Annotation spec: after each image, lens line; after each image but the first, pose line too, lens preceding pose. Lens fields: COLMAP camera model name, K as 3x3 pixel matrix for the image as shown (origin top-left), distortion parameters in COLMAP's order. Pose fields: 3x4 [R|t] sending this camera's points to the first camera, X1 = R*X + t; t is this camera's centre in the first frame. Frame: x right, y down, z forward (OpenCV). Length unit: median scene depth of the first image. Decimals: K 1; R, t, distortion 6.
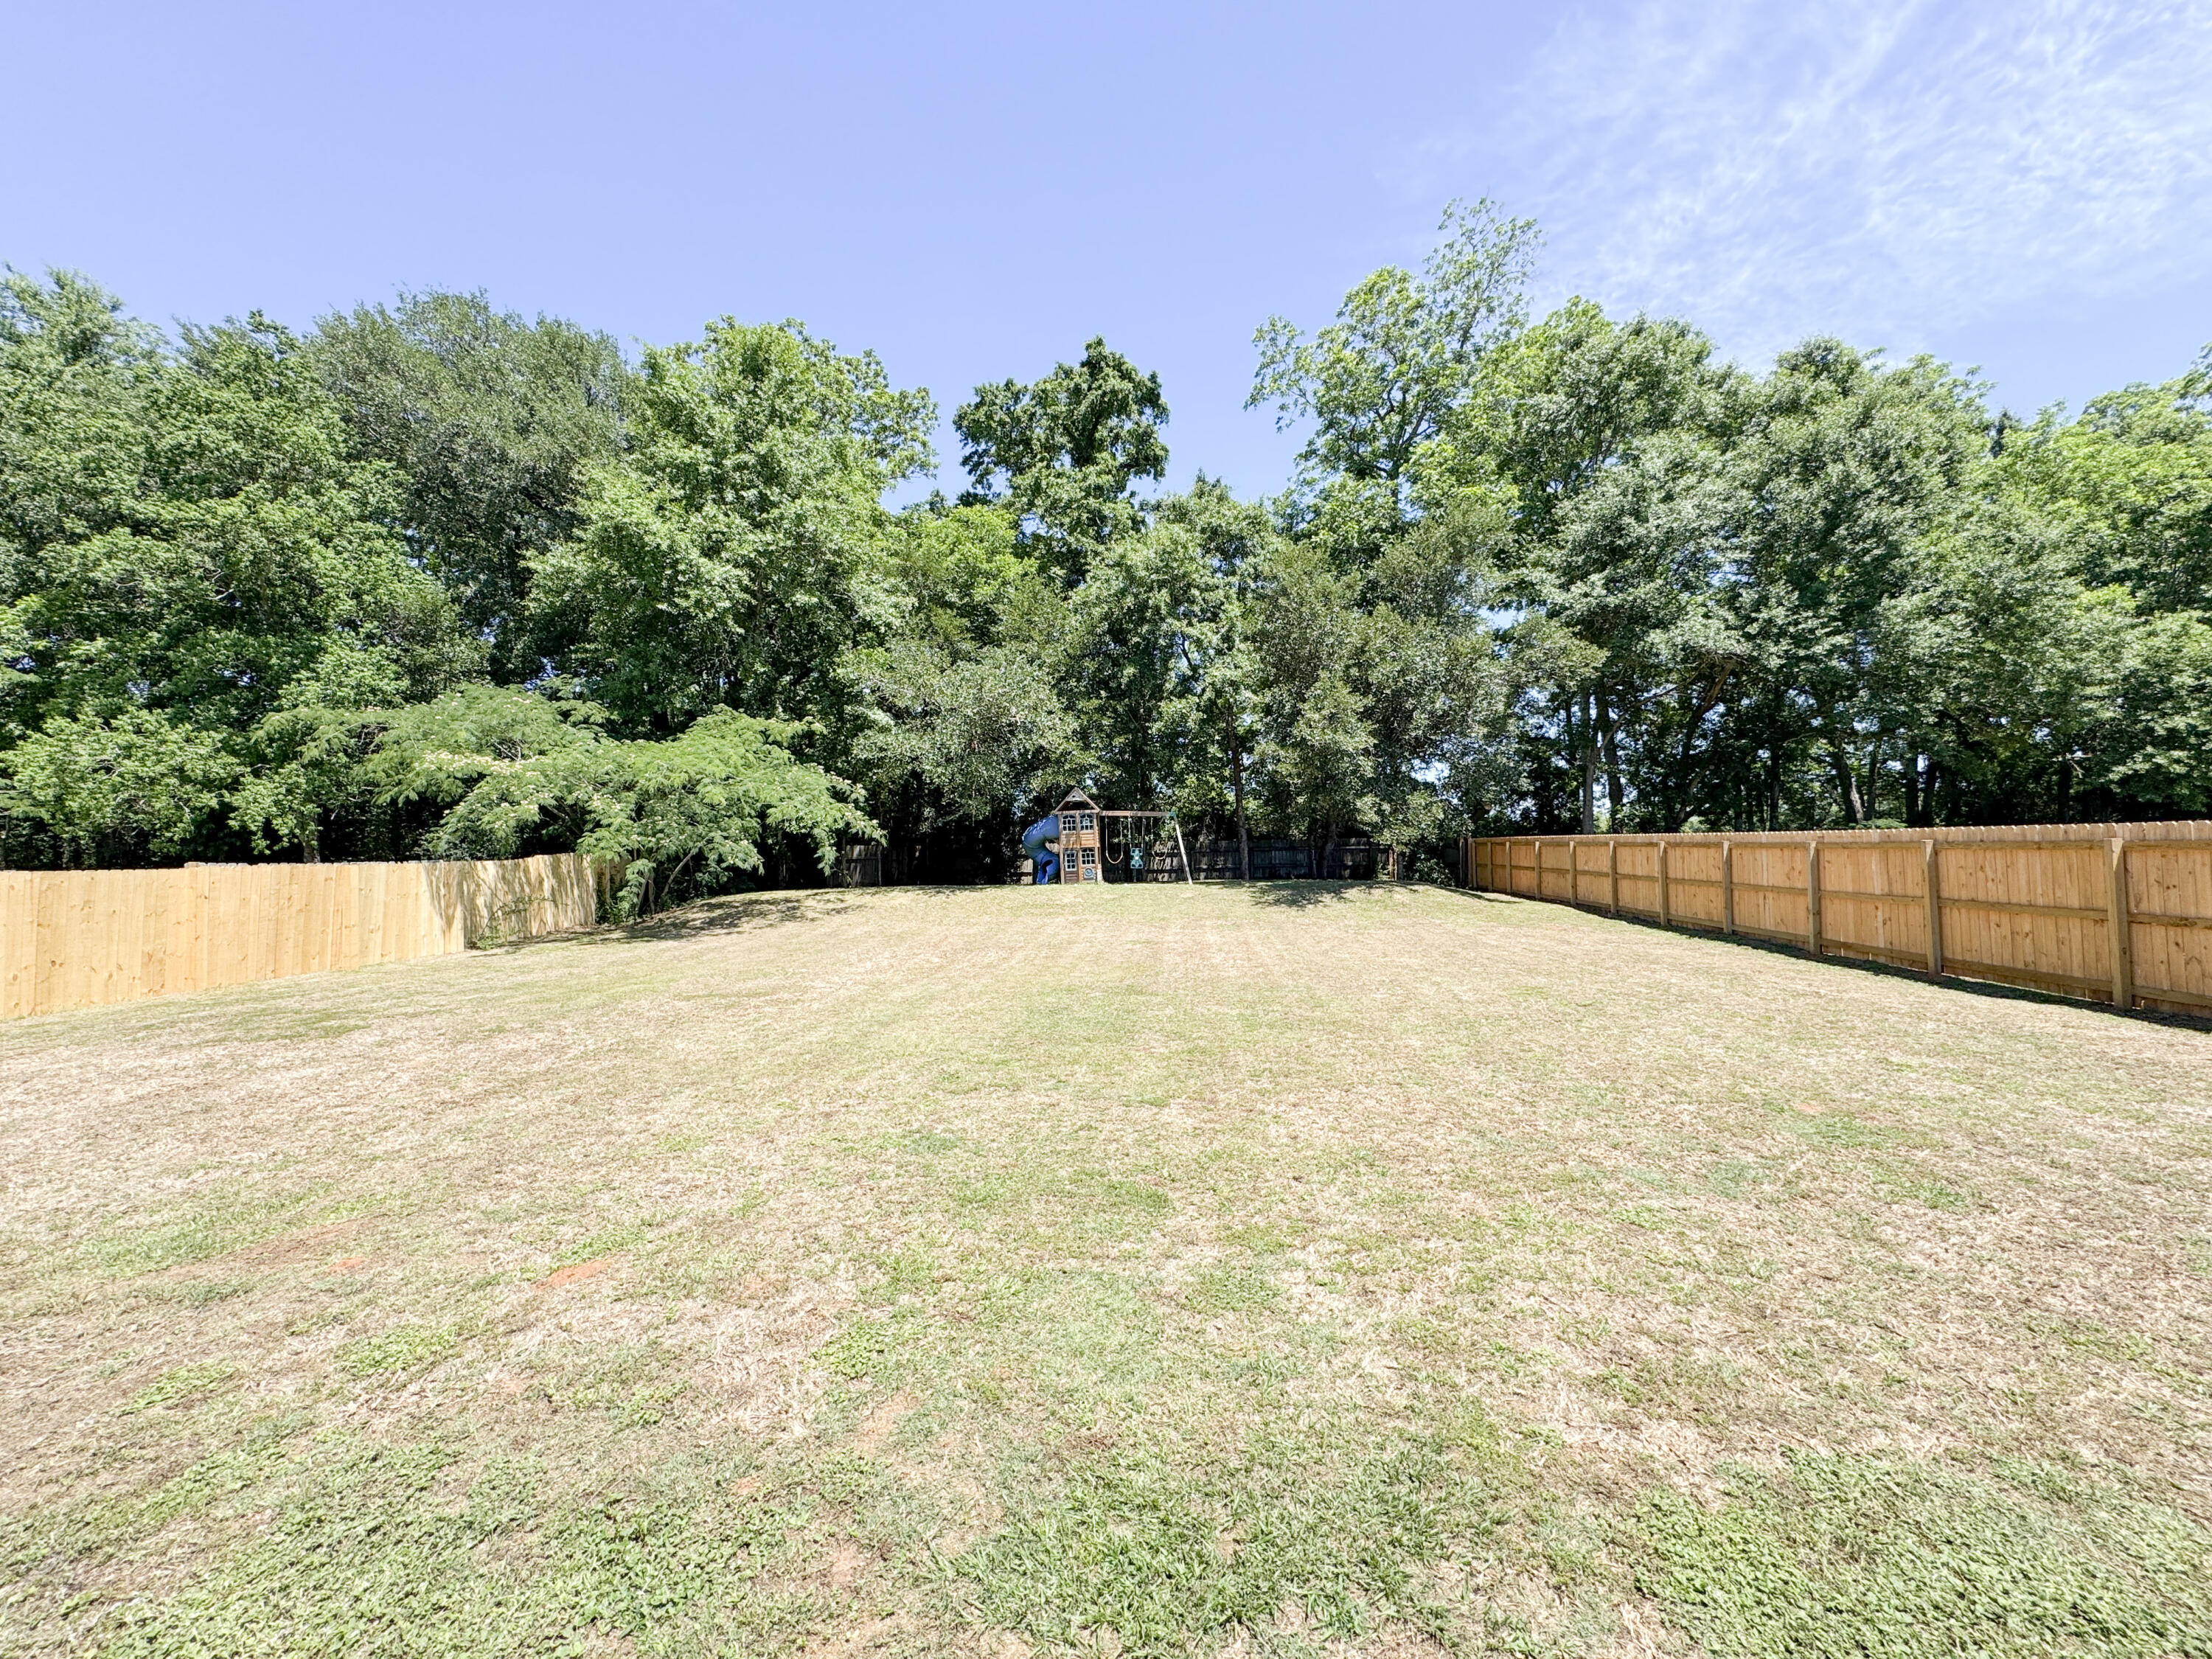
lens RADIAL K [[878.8, 0, 1110.6], [0, 878.8, 827.4], [0, 0, 1]] dist [-0.001491, 0.000246]
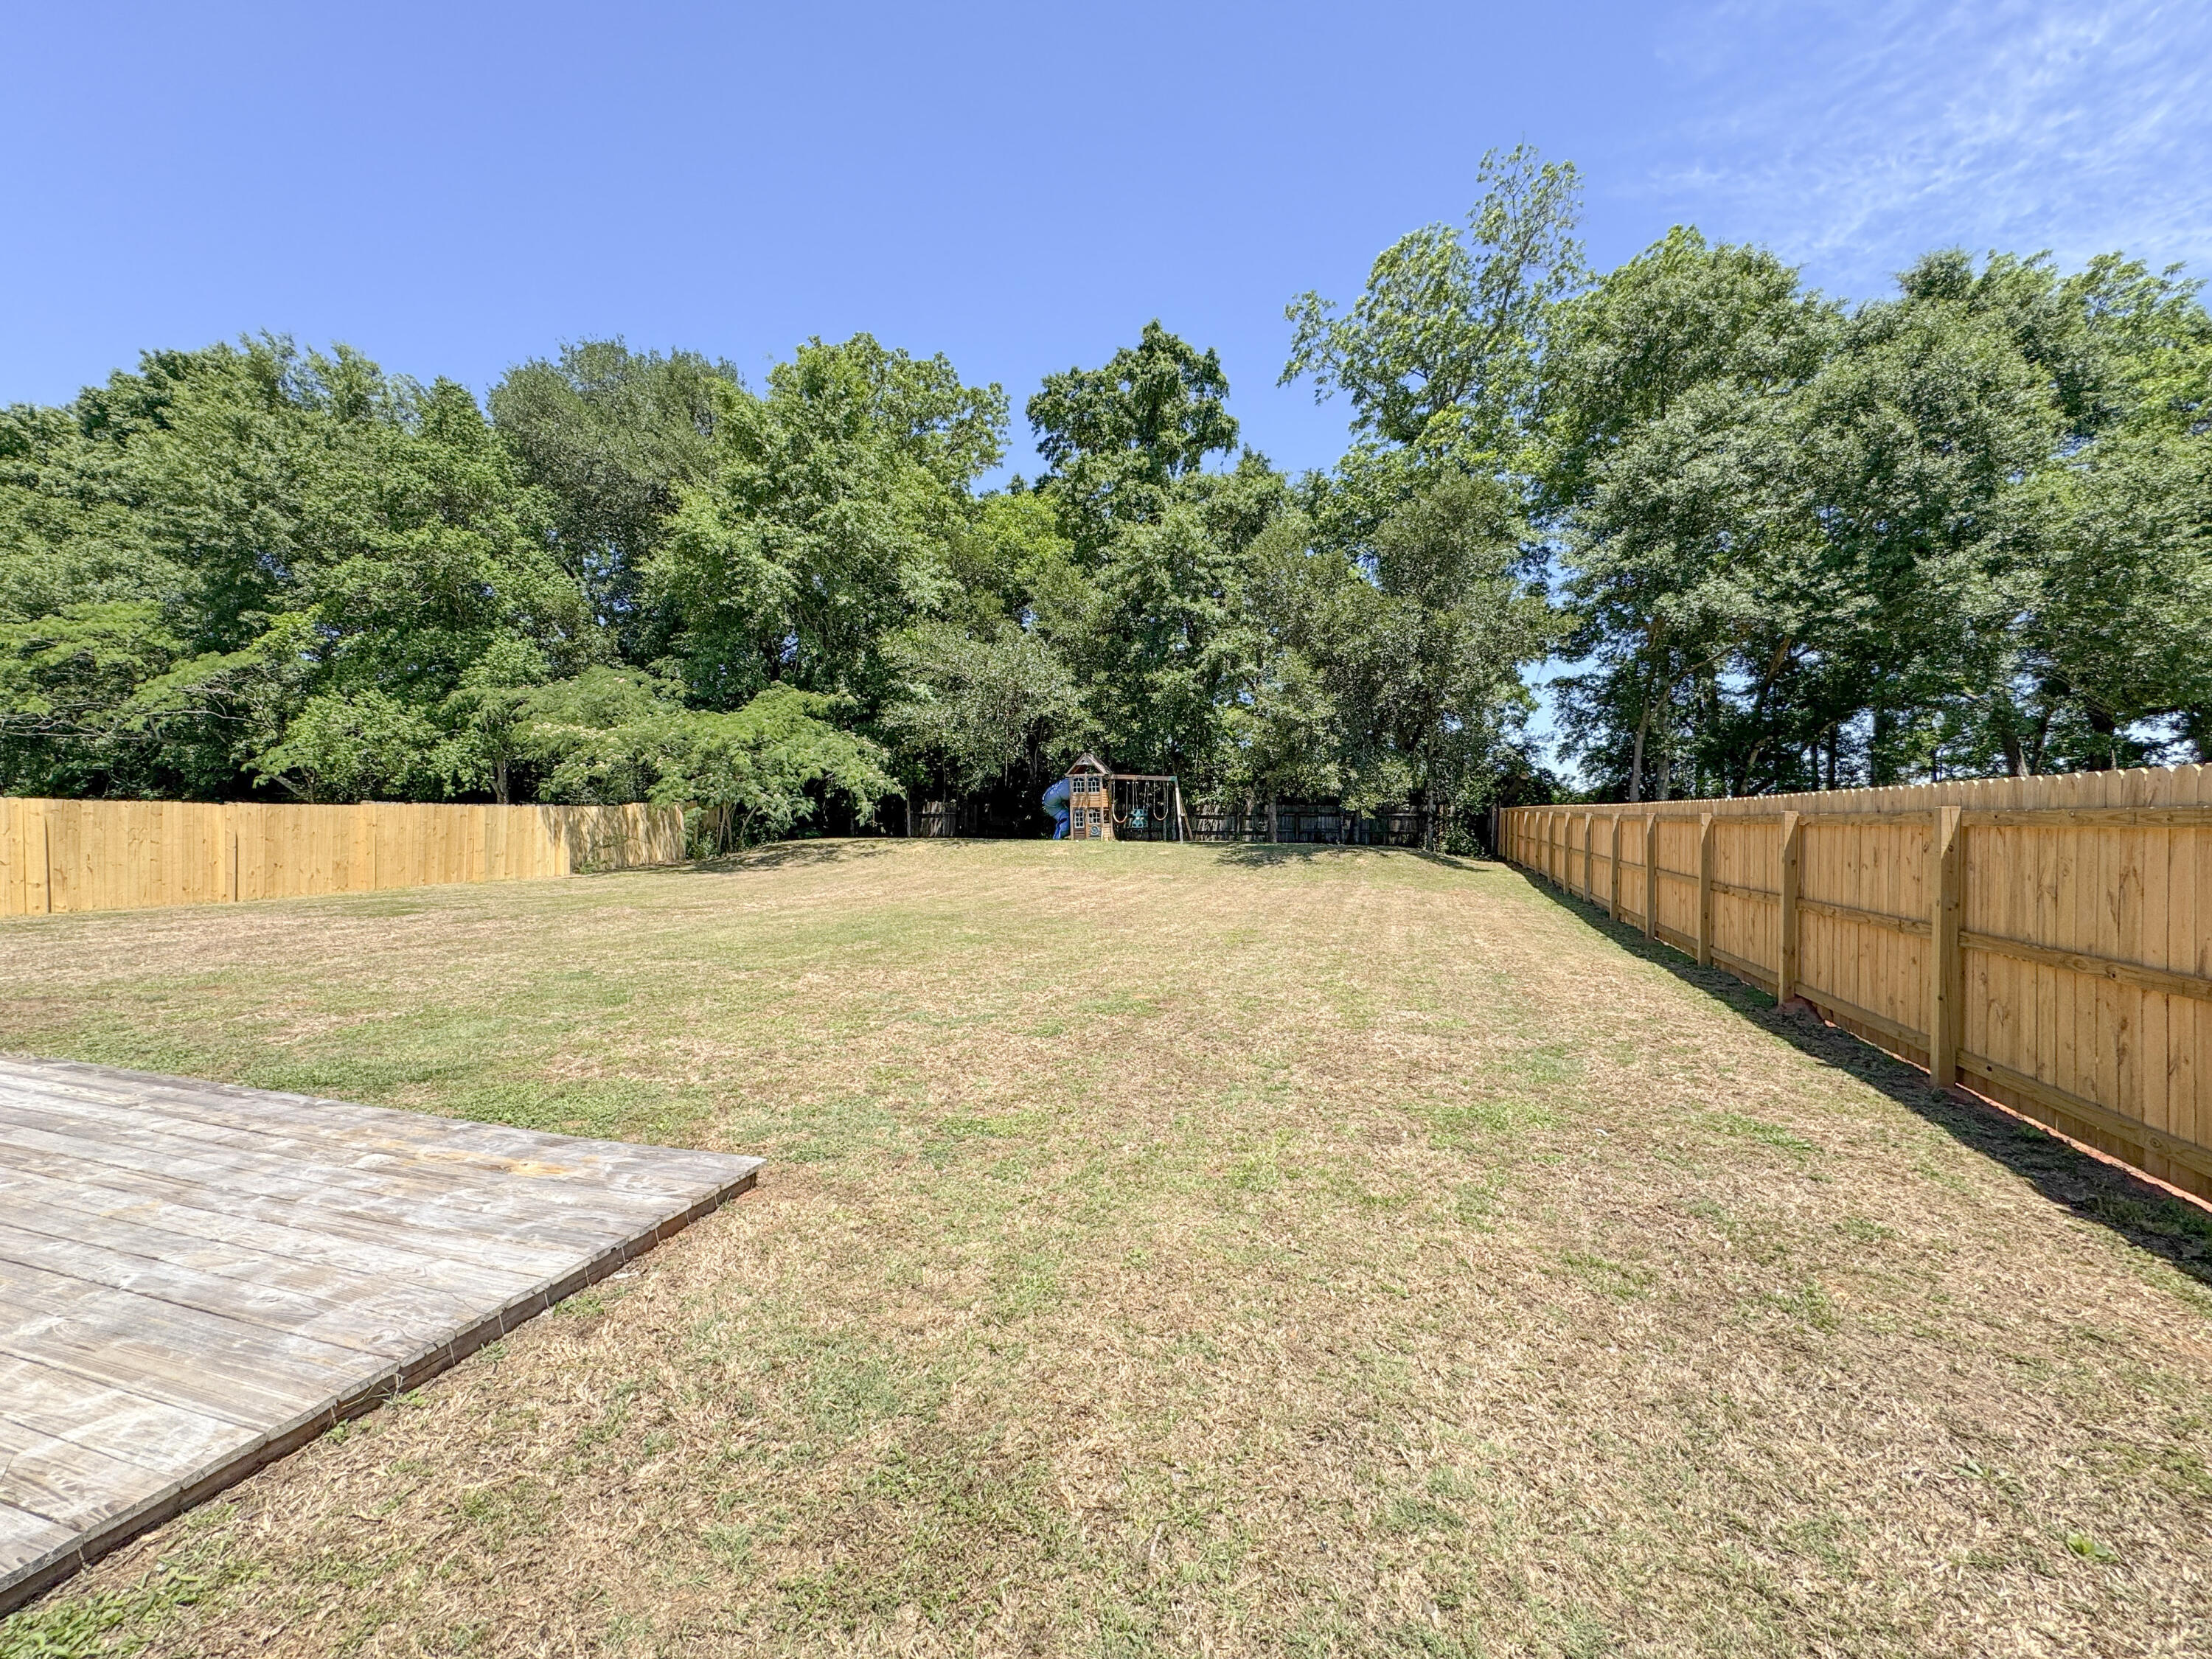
lens RADIAL K [[878.8, 0, 1114.6], [0, 878.8, 833.0], [0, 0, 1]] dist [-0.001491, 0.000246]
pose [[0.978583, 0.028508, -0.203867, 0.238695], [-0.018824, 0.998607, 0.049285, -0.000043], [0.204988, -0.044391, 0.977757, -0.081712]]
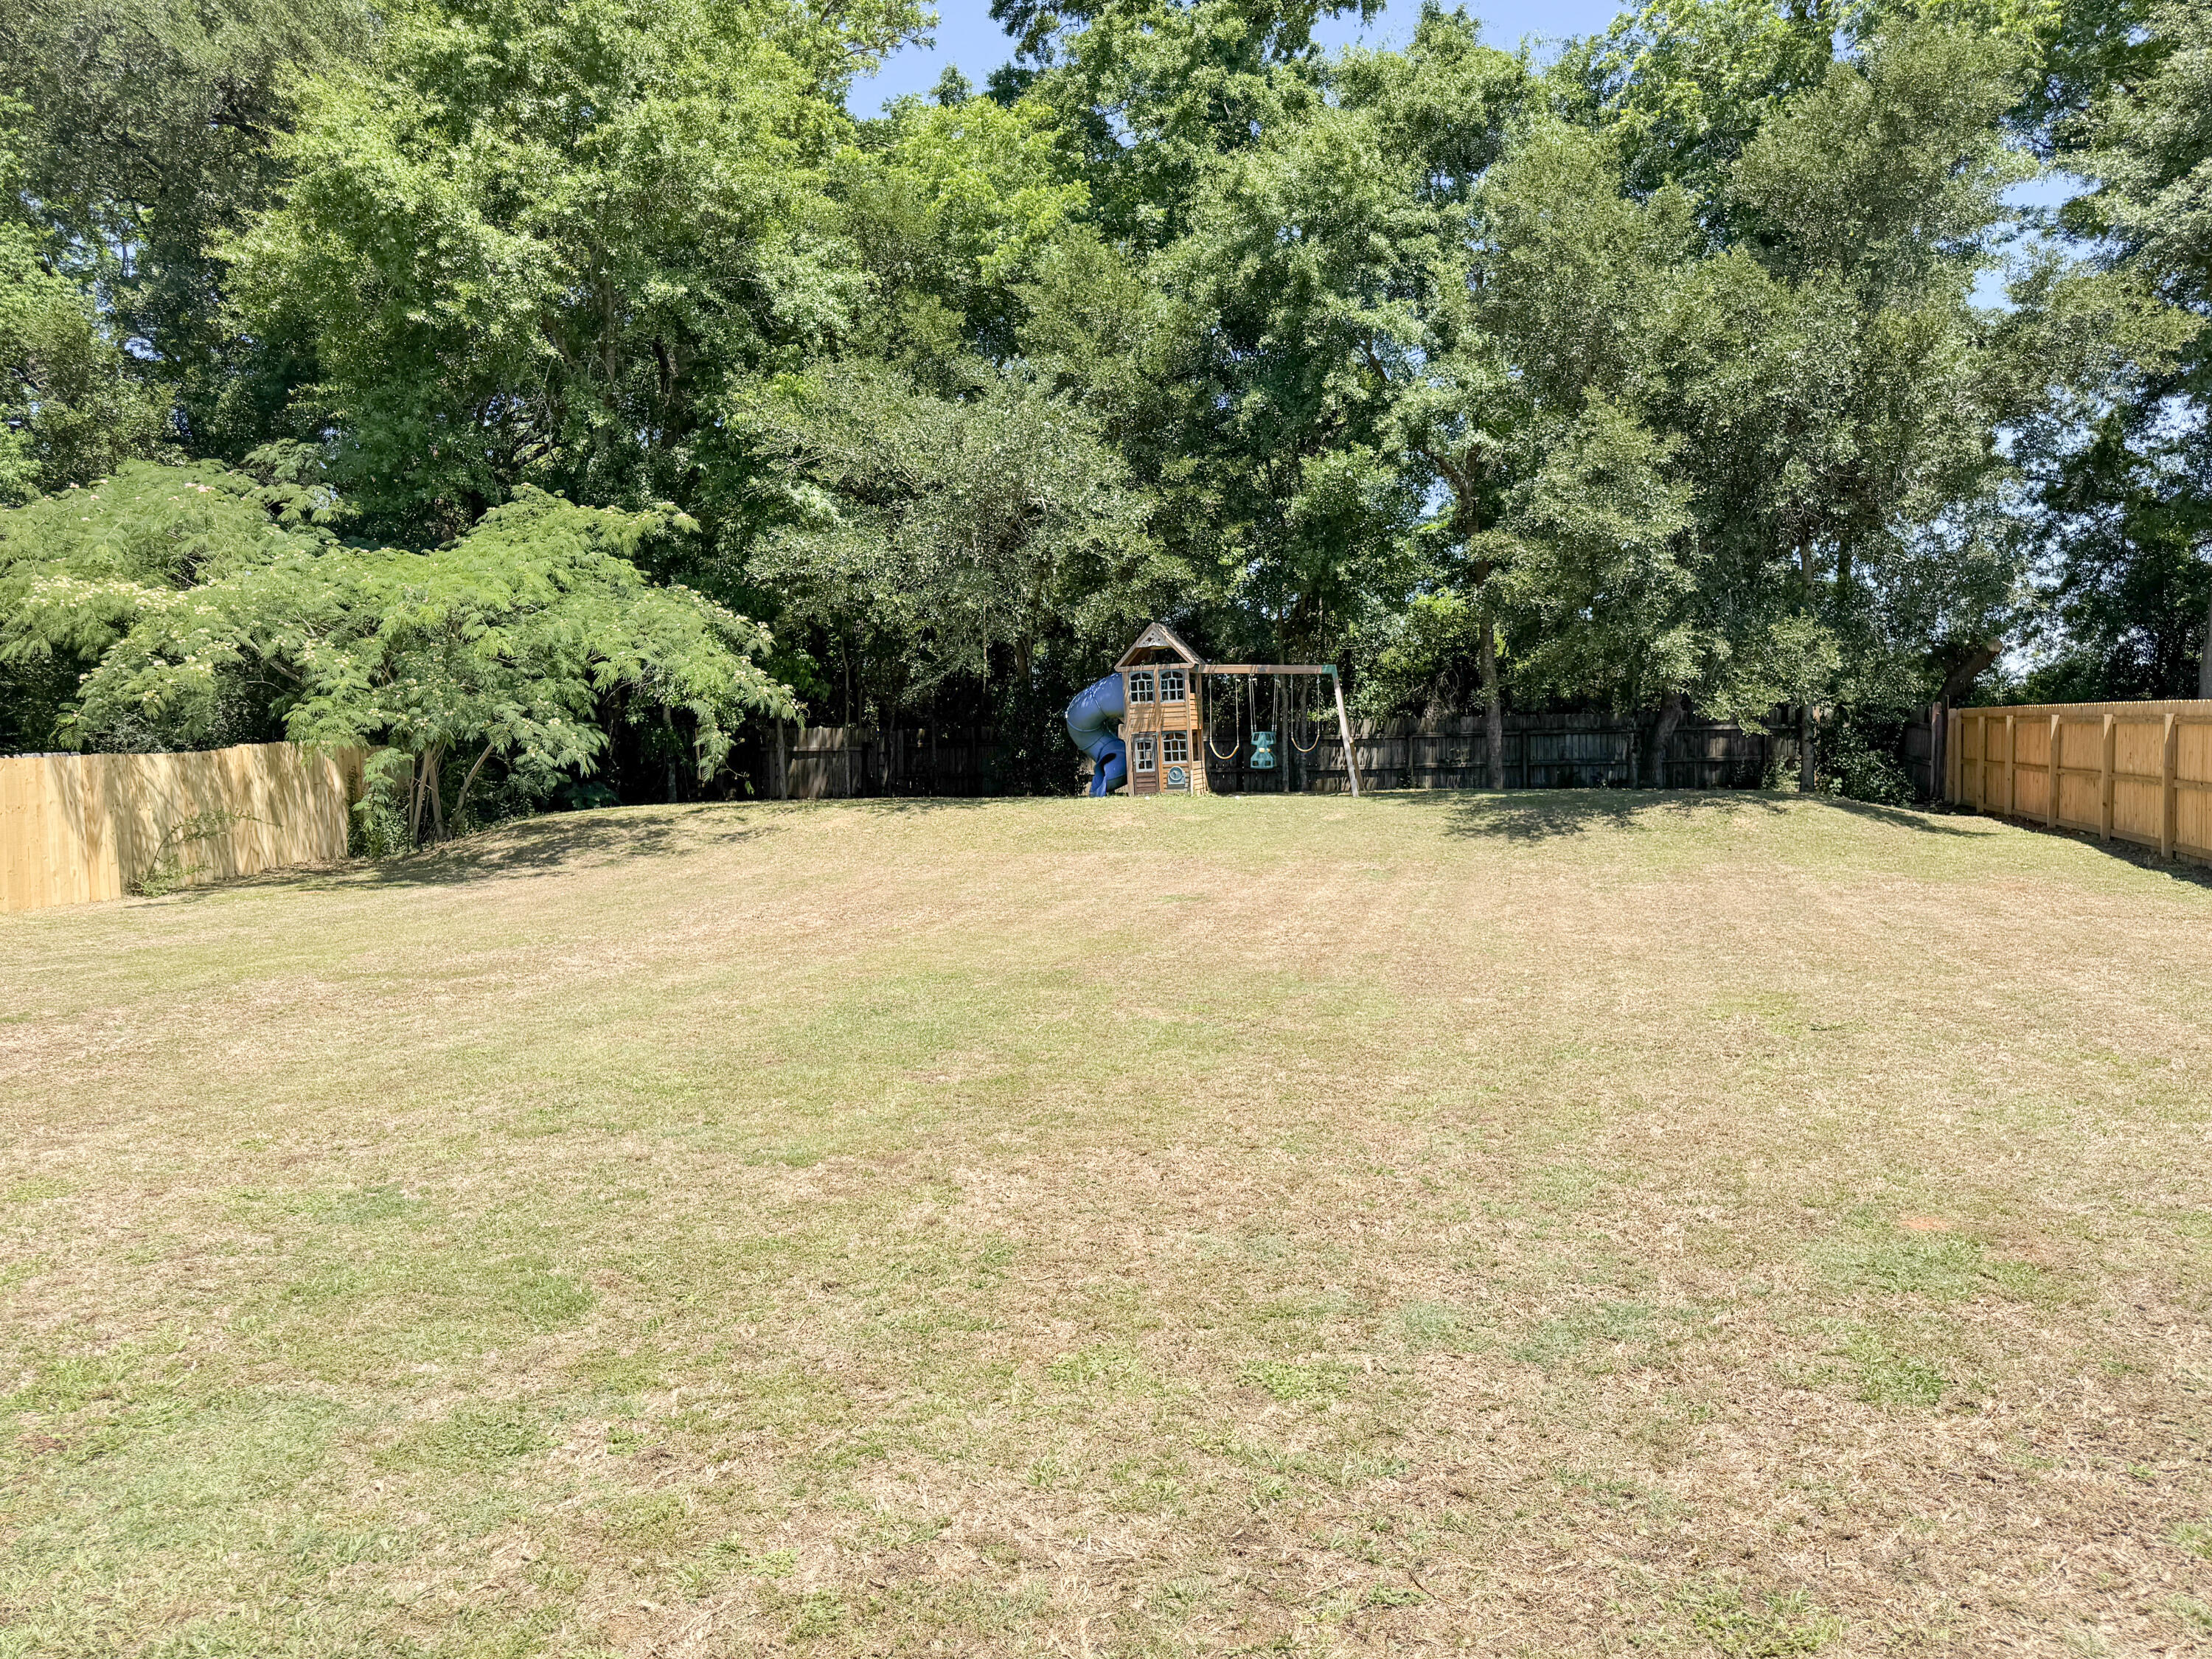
lens RADIAL K [[1589.5, 0, 1112.9], [0, 1589.5, 851.9], [0, 0, 1]] dist [0.030360, -0.026493]
pose [[0.986522, 0.009824, -0.163333, 0.106605], [0.006432, 0.995097, 0.098696, 0.000435], [0.163502, -0.098417, 0.981622, 0.000379]]
